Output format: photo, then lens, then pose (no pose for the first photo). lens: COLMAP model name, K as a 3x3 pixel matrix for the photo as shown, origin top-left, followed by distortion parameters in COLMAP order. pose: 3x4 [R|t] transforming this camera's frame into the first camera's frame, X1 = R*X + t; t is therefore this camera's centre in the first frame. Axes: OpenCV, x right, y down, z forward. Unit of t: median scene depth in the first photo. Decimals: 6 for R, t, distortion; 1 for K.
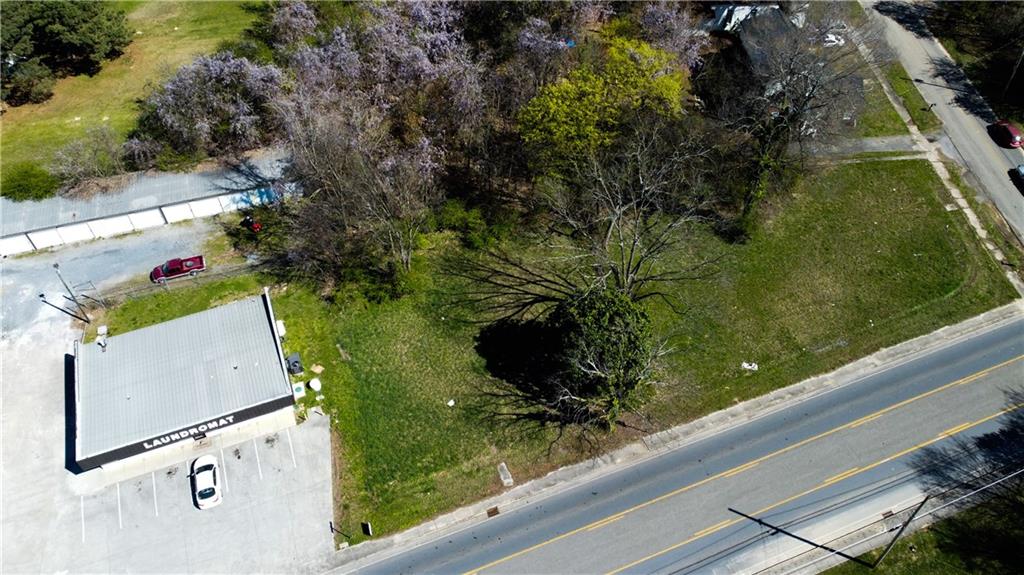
lens RADIAL K [[773.6, 0, 514.5], [0, 773.6, 292.7], [0, 0, 1]] dist [0.002461, -0.010621]
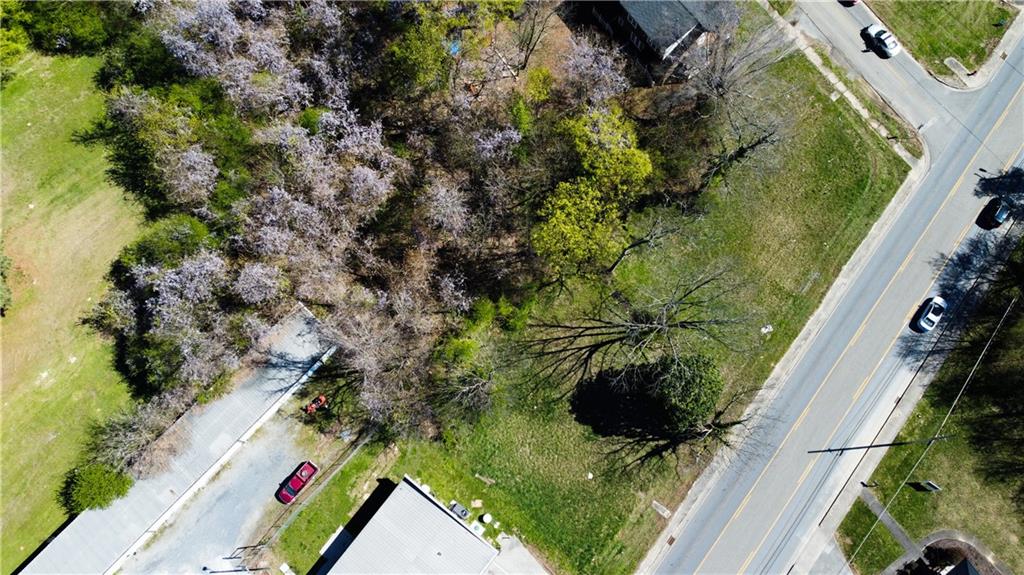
lens RADIAL K [[773.6, 0, 514.5], [0, 773.6, 292.7], [0, 0, 1]] dist [0.002461, -0.010621]
pose [[0.860841, -0.486692, 0.148605, -0.213377], [0.382439, 0.811403, 0.442002, -0.656923], [-0.335697, -0.323661, 0.884619, 0.008445]]
